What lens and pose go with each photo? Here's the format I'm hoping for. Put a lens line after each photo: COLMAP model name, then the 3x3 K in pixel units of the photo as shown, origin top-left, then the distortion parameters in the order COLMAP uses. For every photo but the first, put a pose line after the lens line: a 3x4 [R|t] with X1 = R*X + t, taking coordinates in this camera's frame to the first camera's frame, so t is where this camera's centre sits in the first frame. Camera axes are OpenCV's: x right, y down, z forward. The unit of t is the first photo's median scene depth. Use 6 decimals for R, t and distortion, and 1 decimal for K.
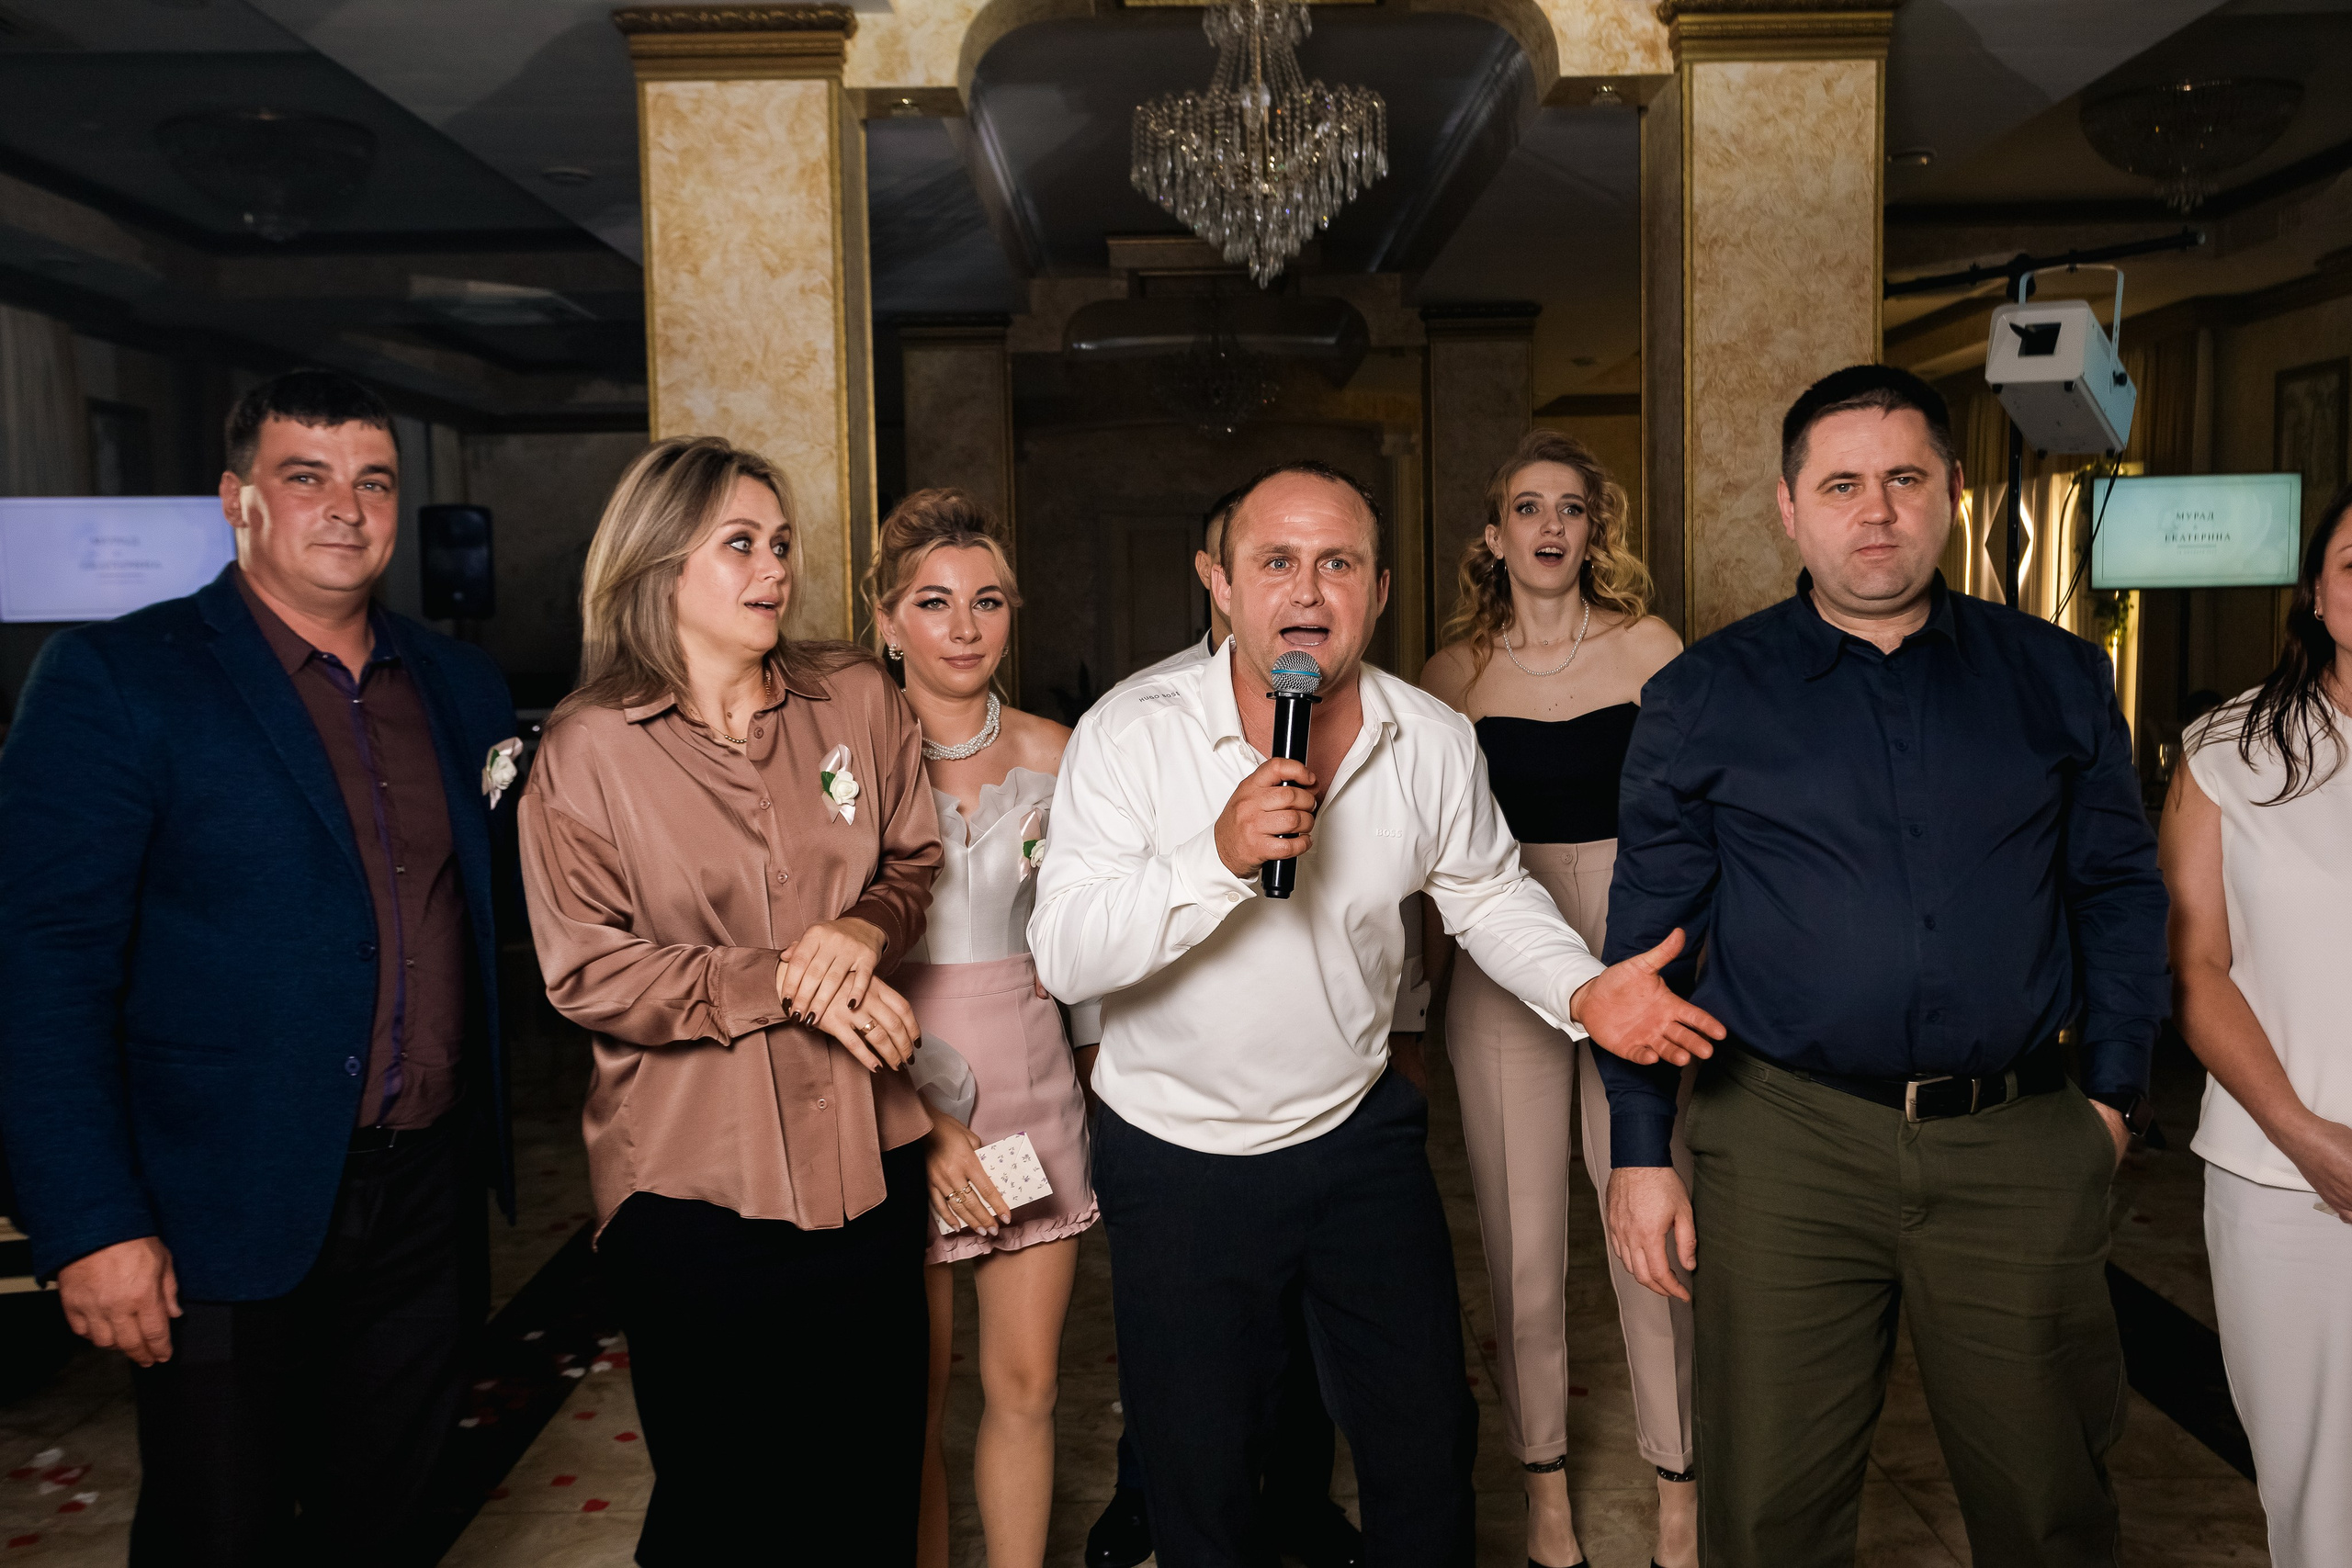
lens RADIAL K [[2062.5, 0, 1191.7], [0, 2062.5, 780.8], [0, 0, 1]] dist [-0.011591, 0.055671]
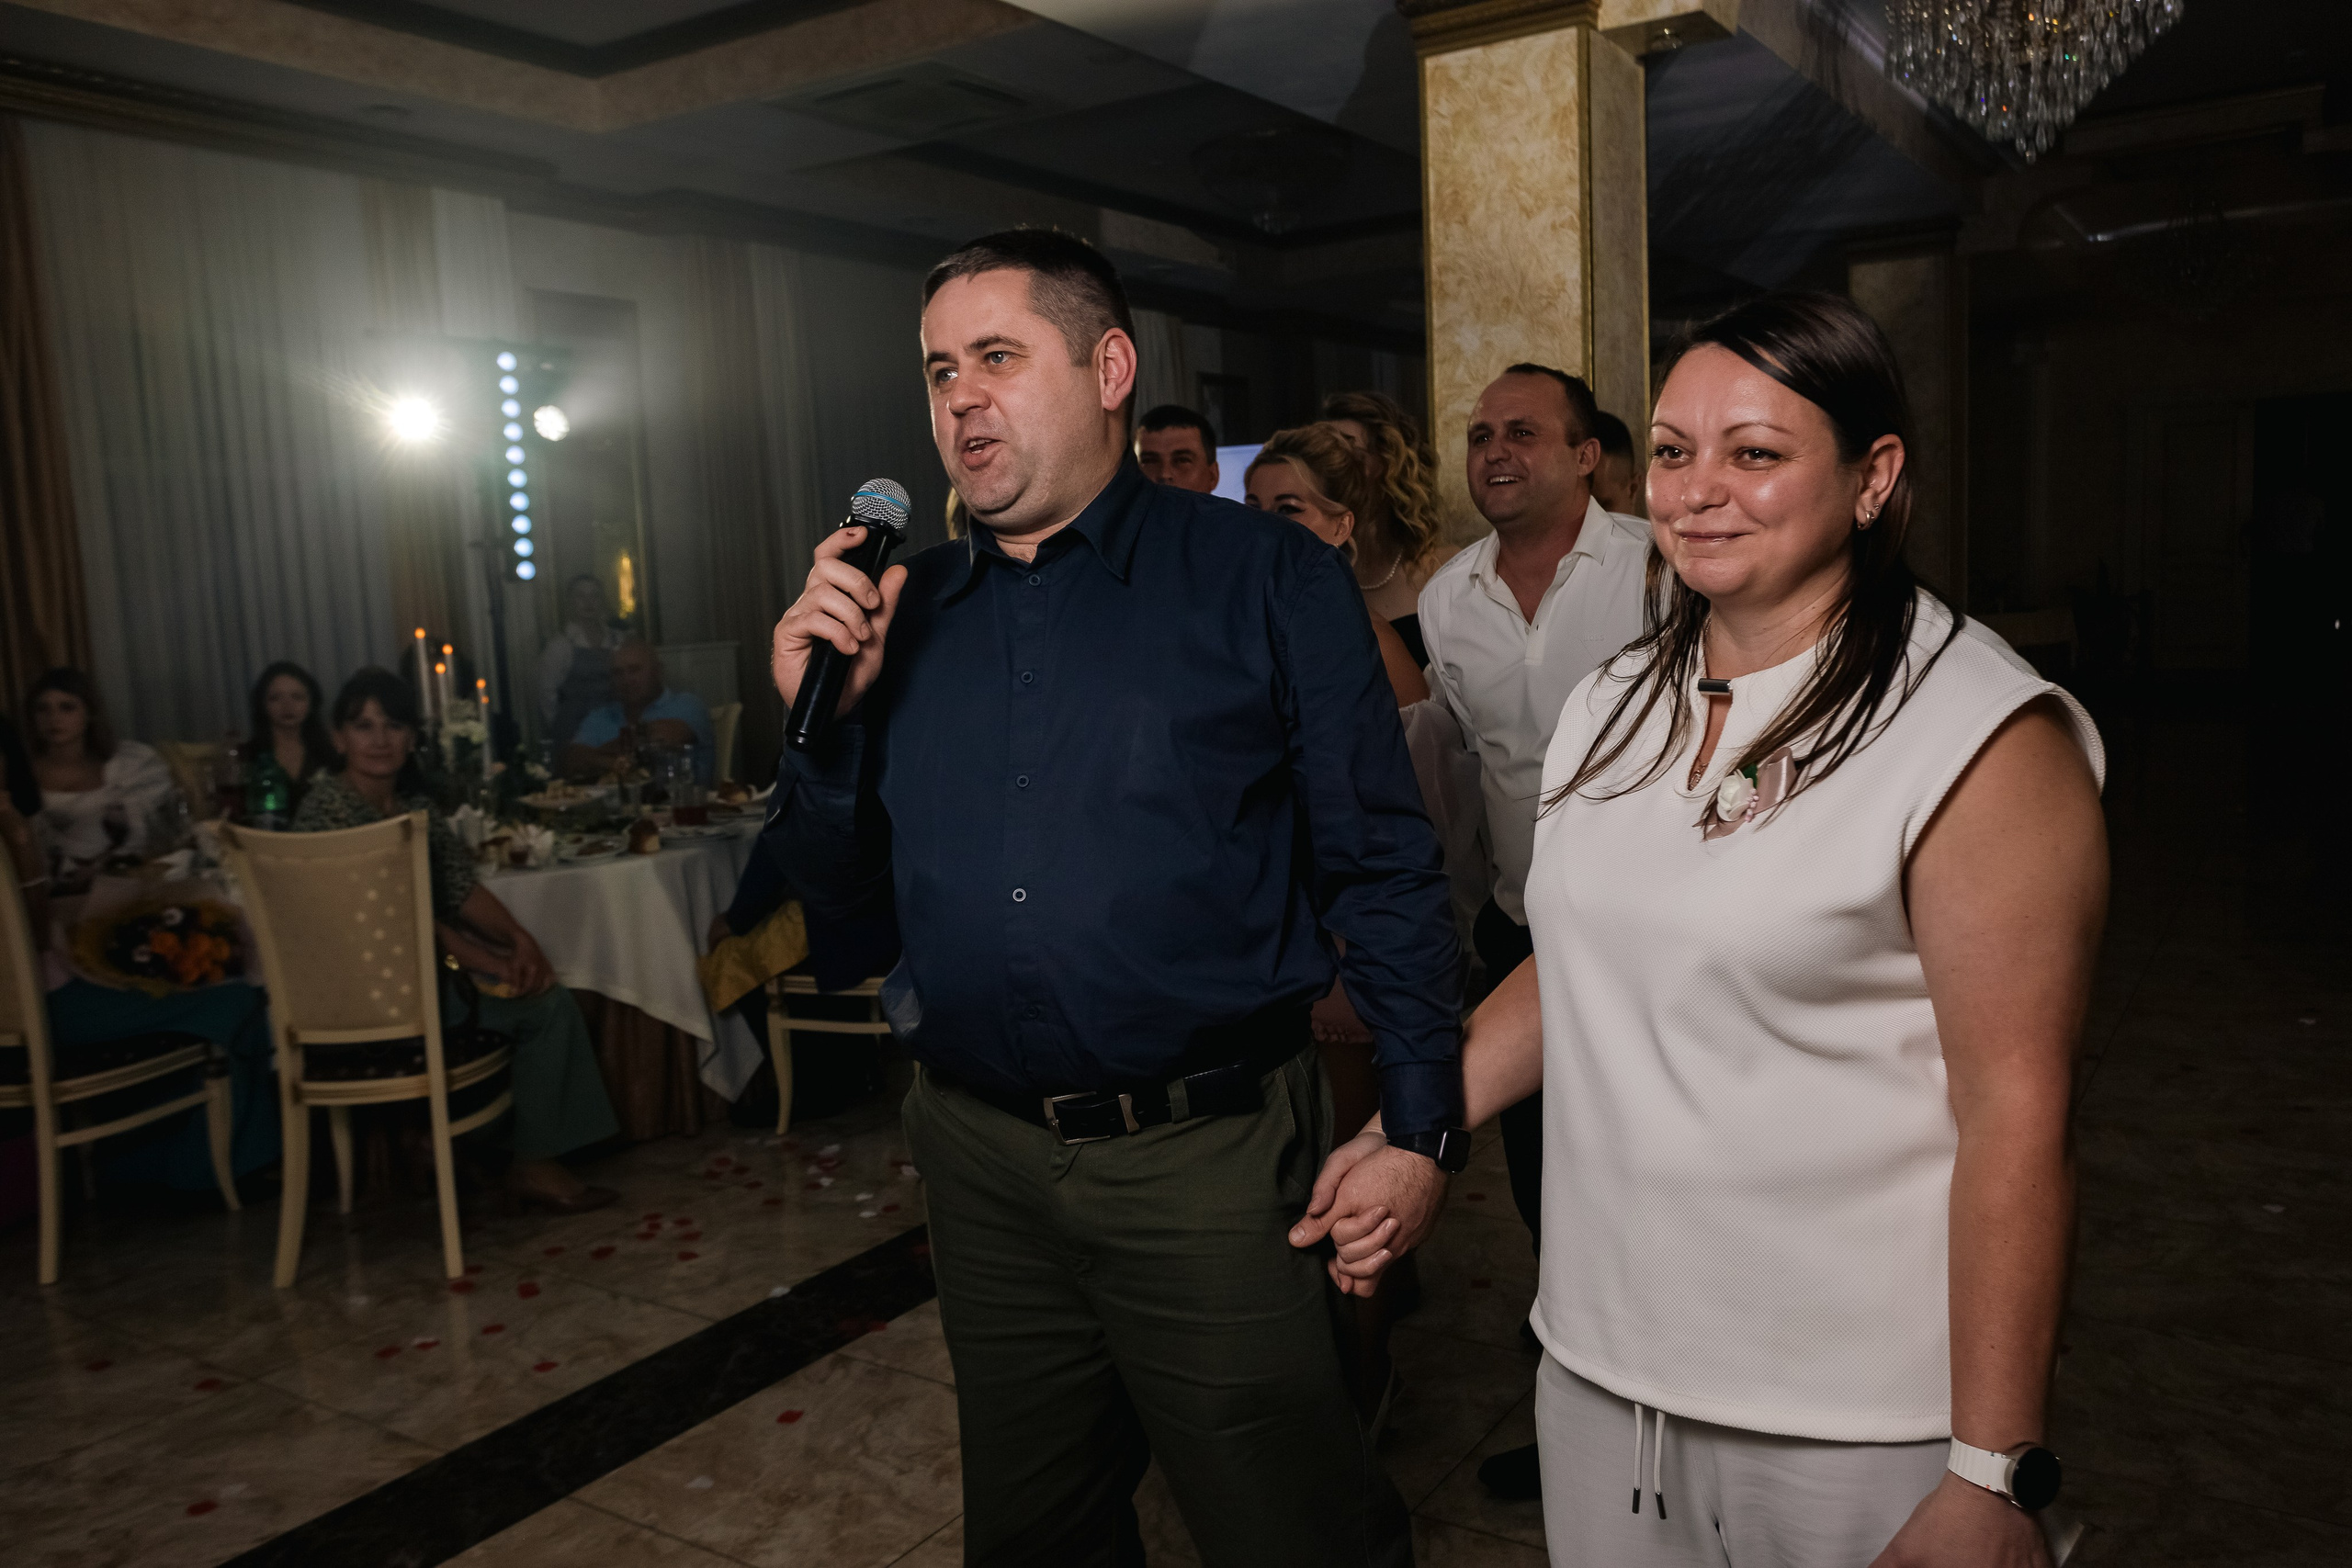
lens RADIAL K [[1809.0, 0, 1190.3], [0, 1809.0, 775.7], [0, 0, 1]] dist [-0.009963, 0.034914]
pose [[0.833689, 0.044669, -0.550425, 0.192462], [-0.013718, 0.998091, 0.060221, -0.001572], [0.552064, -0.042655, 0.832710, 0.079390]]
